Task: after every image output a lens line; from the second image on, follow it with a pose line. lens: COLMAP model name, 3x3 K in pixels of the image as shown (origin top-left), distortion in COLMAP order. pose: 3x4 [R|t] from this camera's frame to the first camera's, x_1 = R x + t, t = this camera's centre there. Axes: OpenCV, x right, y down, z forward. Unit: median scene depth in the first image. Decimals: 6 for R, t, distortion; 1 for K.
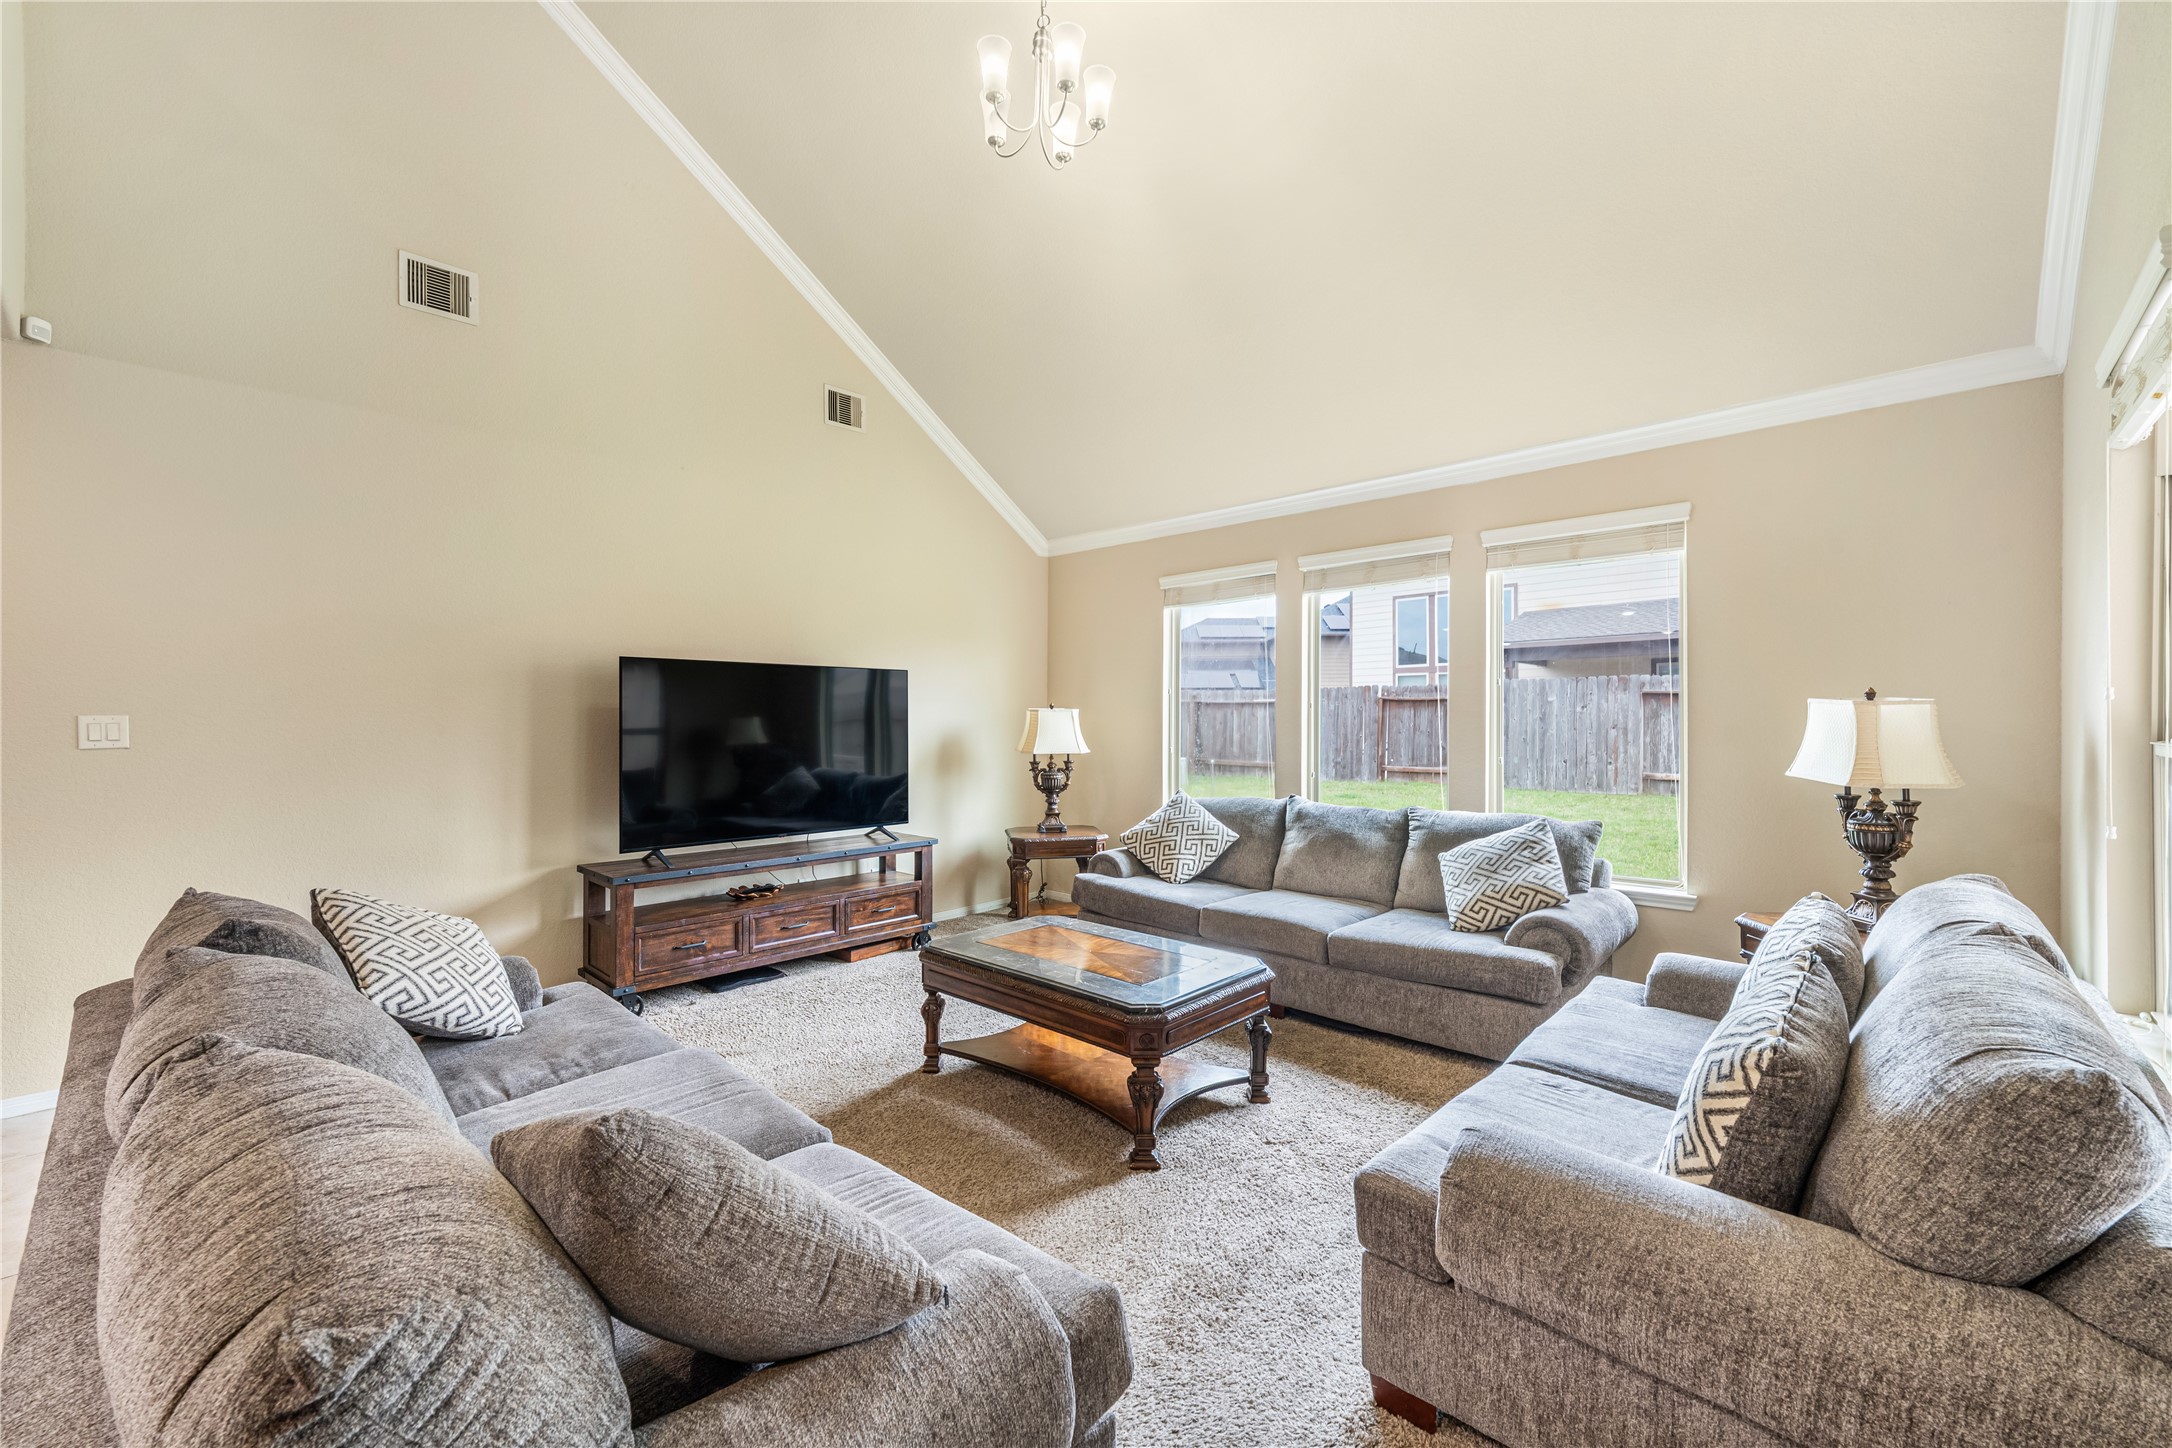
lens RADIAL K [[884.2, 0, 1080.4], [0, 884.2, 707.5], [0, 0, 1]] dist [-0.001871, 0.000428]
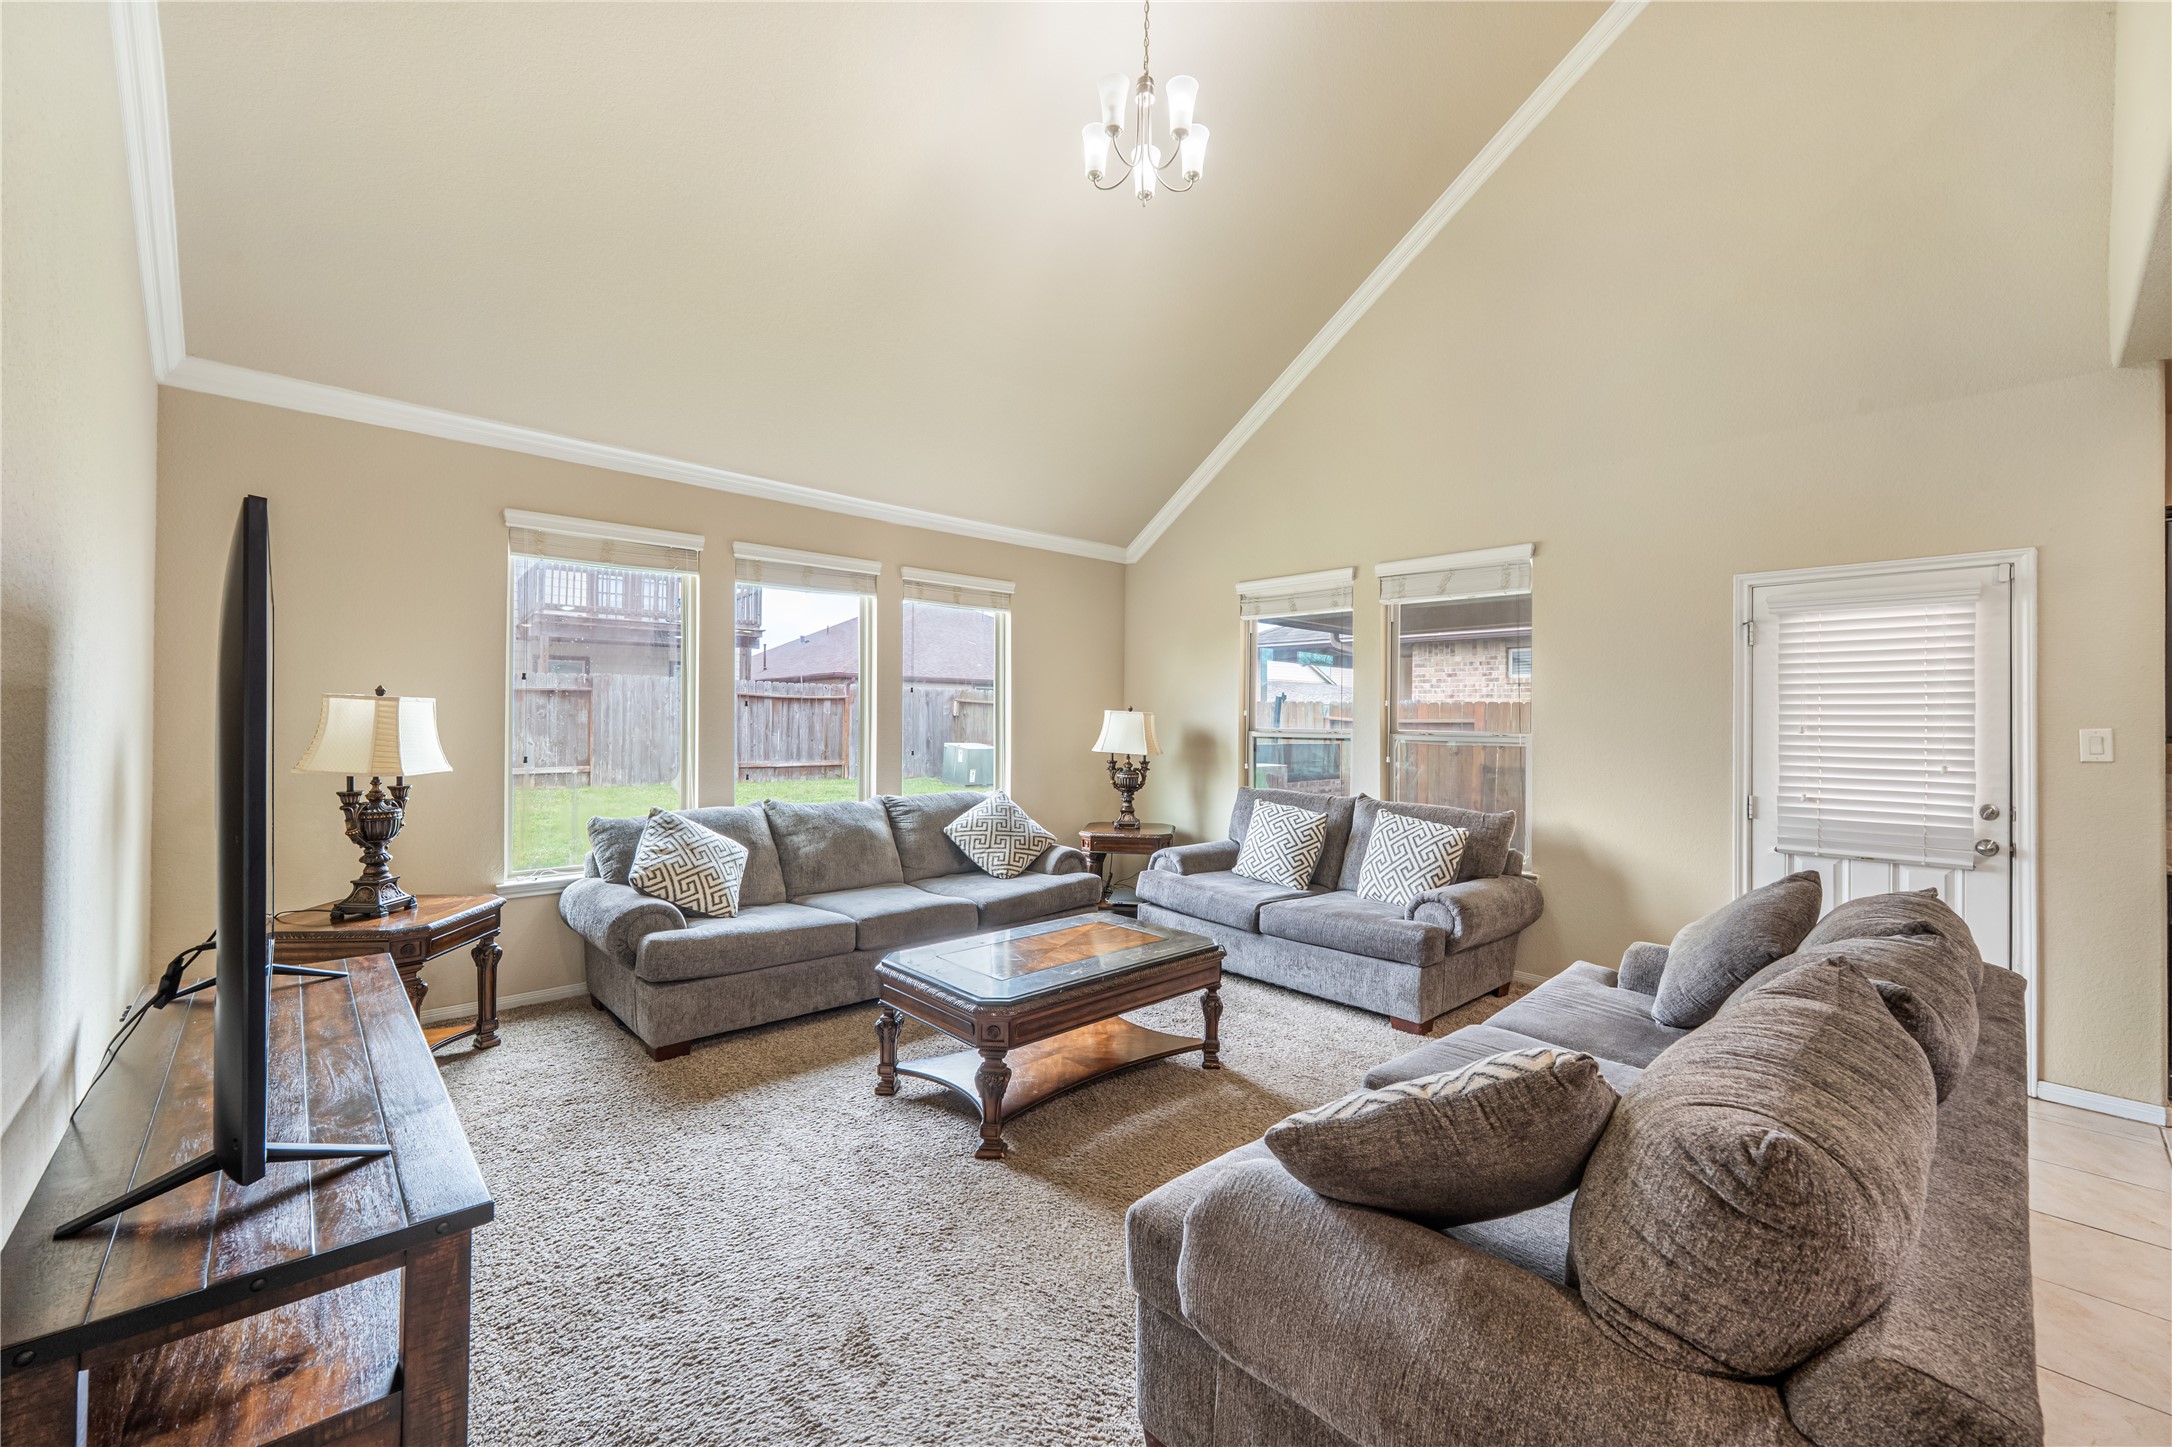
lens RADIAL K [[884.2, 0, 1063.9], [0, 884.2, 713.6], [0, 0, 1]] dist [-0.001871, 0.000428]
pose [[0.080659, 0.007376, 0.996715, -0.685916], [-0.022489, 0.999732, -0.005578, 0.006669], [-0.996488, -0.021965, 0.080803, 0.616950]]
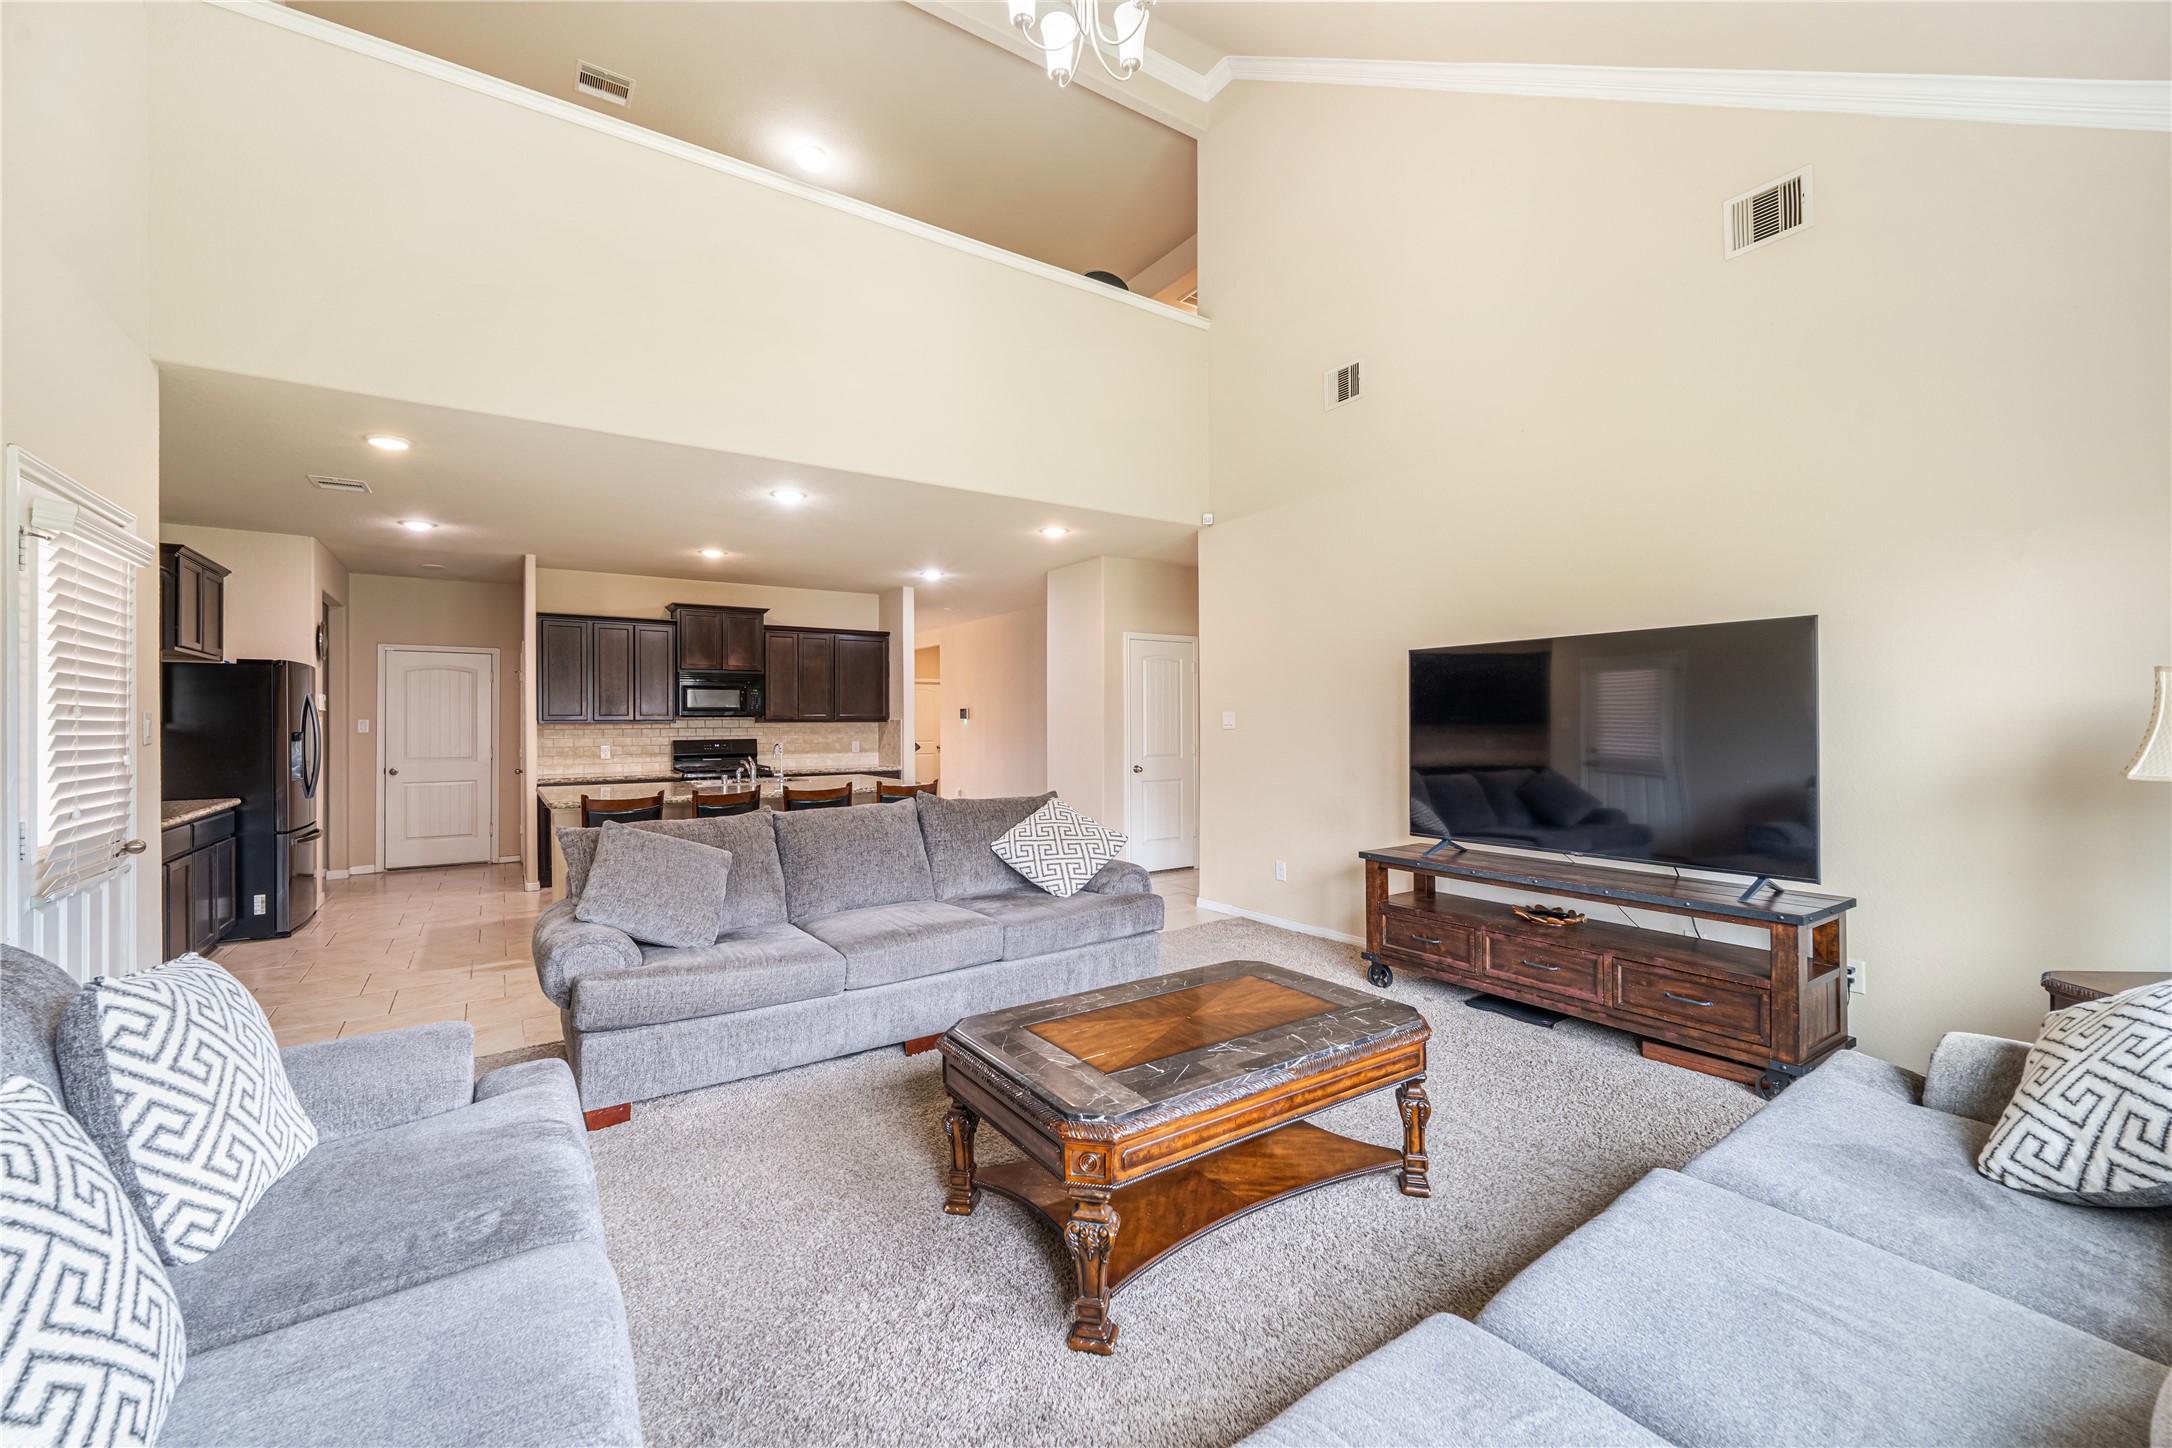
lens RADIAL K [[884.2, 0, 1094.3], [0, 884.2, 720.7], [0, 0, 1]] dist [-0.001871, 0.000428]
pose [[-0.216396, -0.002685, -0.976302, 0.513842], [0.020556, 0.999762, -0.007306, 0.022519], [0.976089, -0.021650, -0.216289, 0.750264]]
